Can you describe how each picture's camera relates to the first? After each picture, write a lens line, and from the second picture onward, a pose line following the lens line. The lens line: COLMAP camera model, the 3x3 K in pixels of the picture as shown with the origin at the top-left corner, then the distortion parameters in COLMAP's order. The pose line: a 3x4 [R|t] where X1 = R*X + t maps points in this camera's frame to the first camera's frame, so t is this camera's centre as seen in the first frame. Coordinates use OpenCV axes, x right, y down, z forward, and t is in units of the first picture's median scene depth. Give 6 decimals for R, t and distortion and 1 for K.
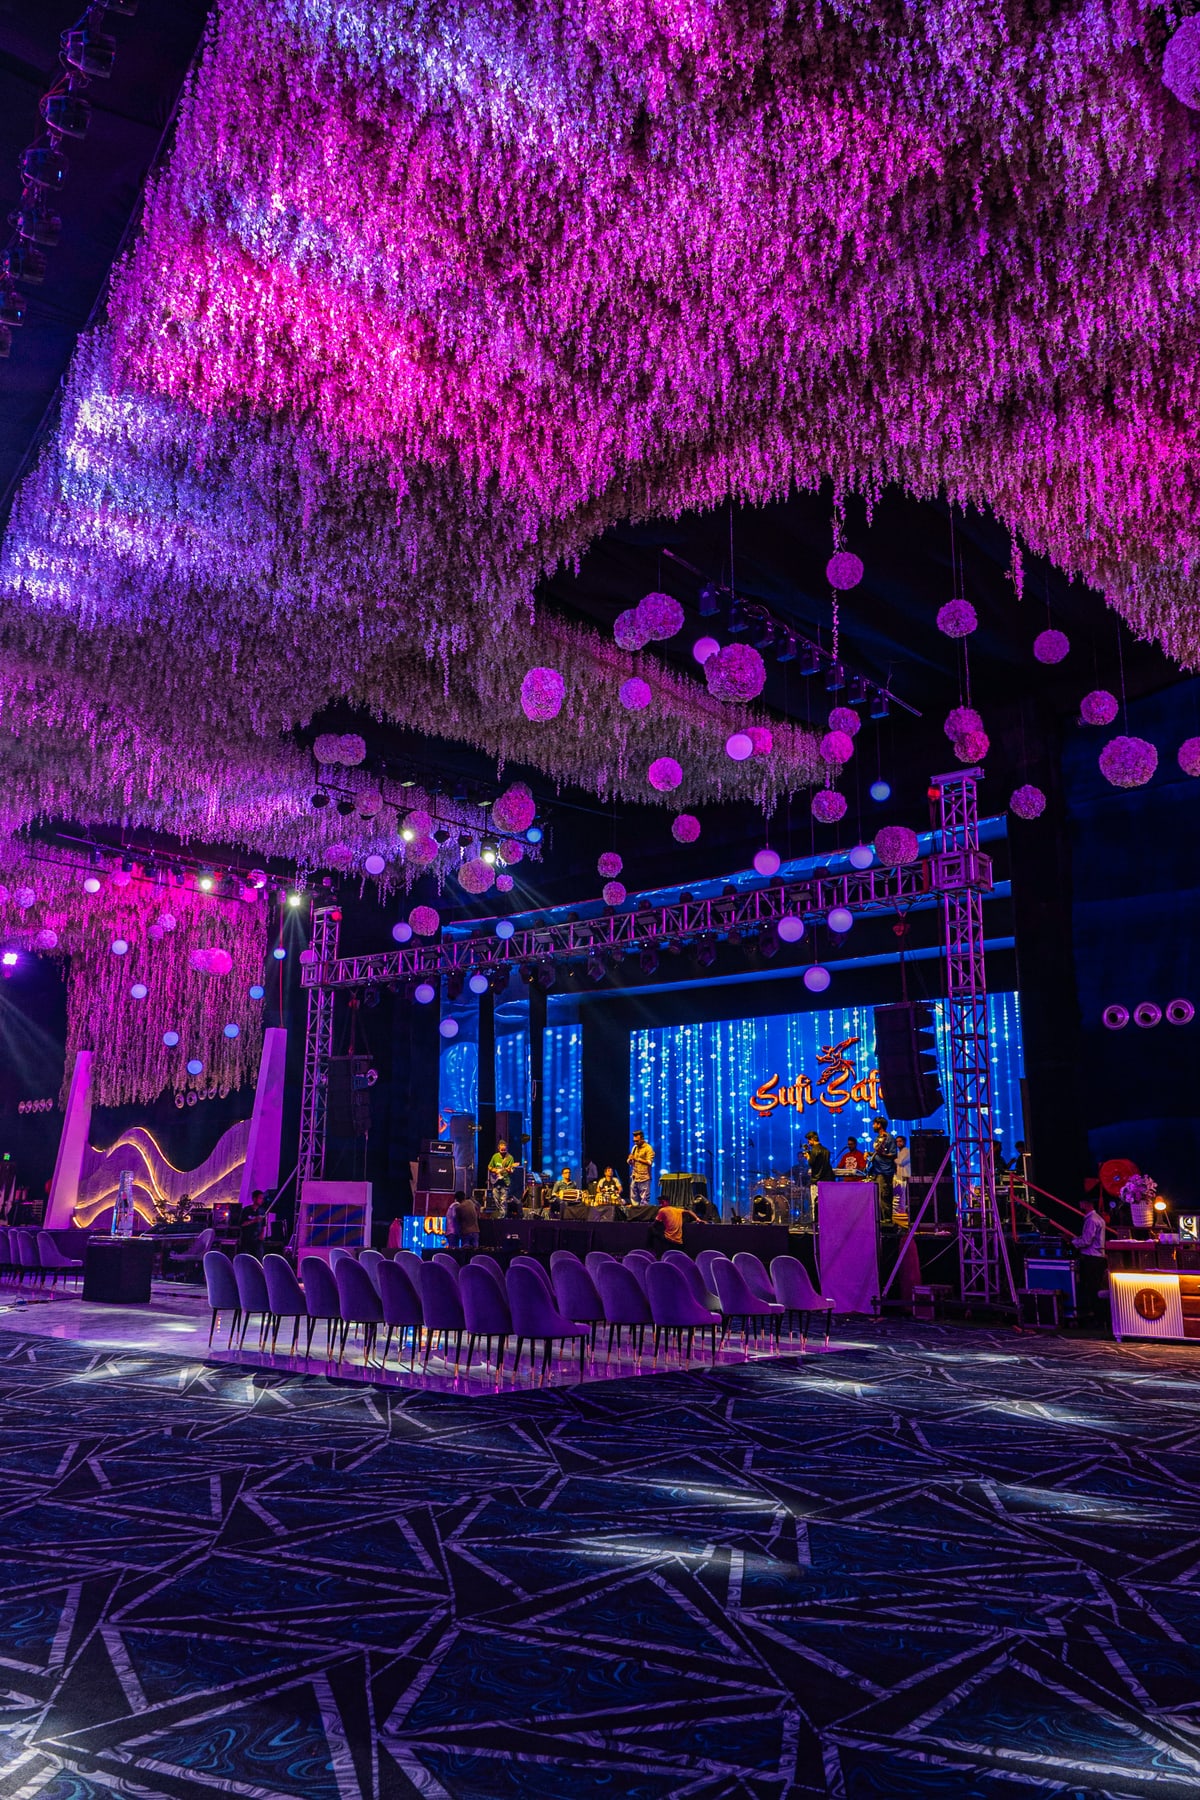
lens RADIAL K [[1358.7, 0, 600.1], [0, 1358.7, 896.5], [0, 0, 1]] dist [-0.001037, -0.001413]
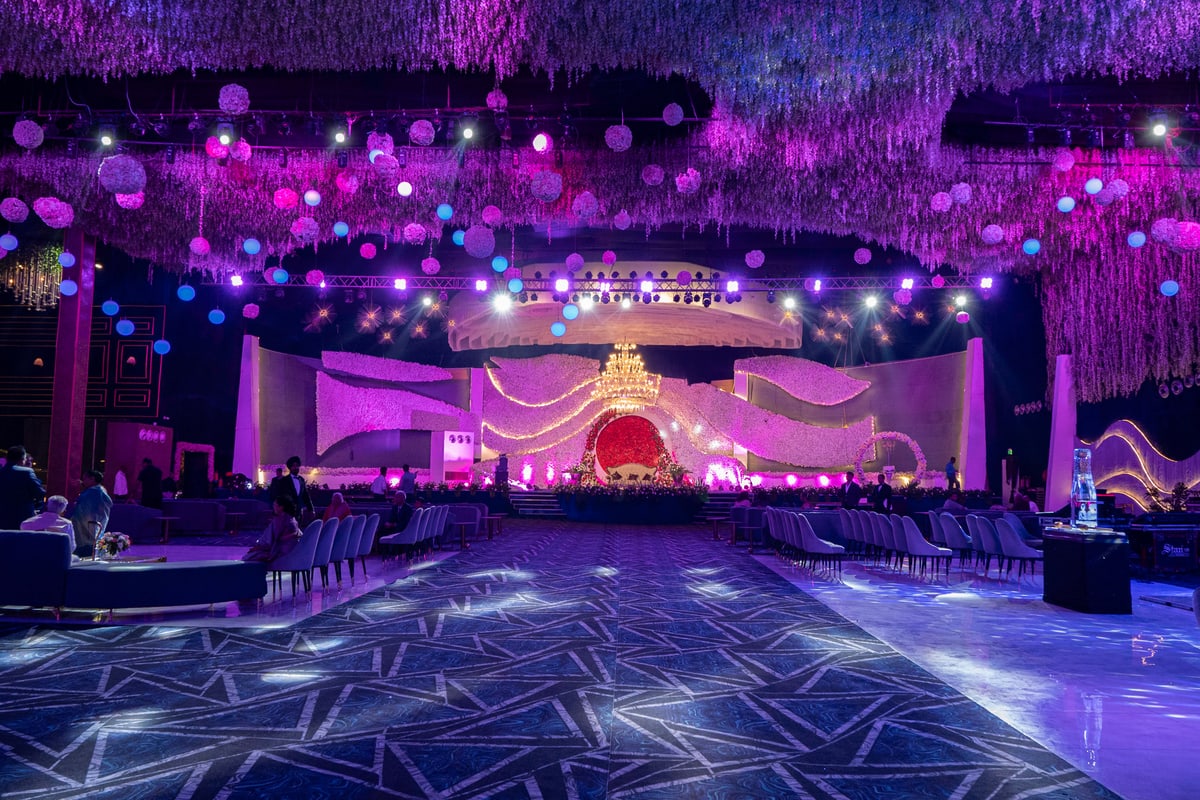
lens RADIAL K [[905.8, 0, 599.4], [0, 905.8, 397.2], [0, 0, 1]] dist [-0.001037, -0.001413]
pose [[0.647128, -0.062834, -0.759787, -0.071039], [0.150853, 0.987447, 0.046823, 0.059748], [0.747307, -0.144917, 0.648484, 0.251803]]
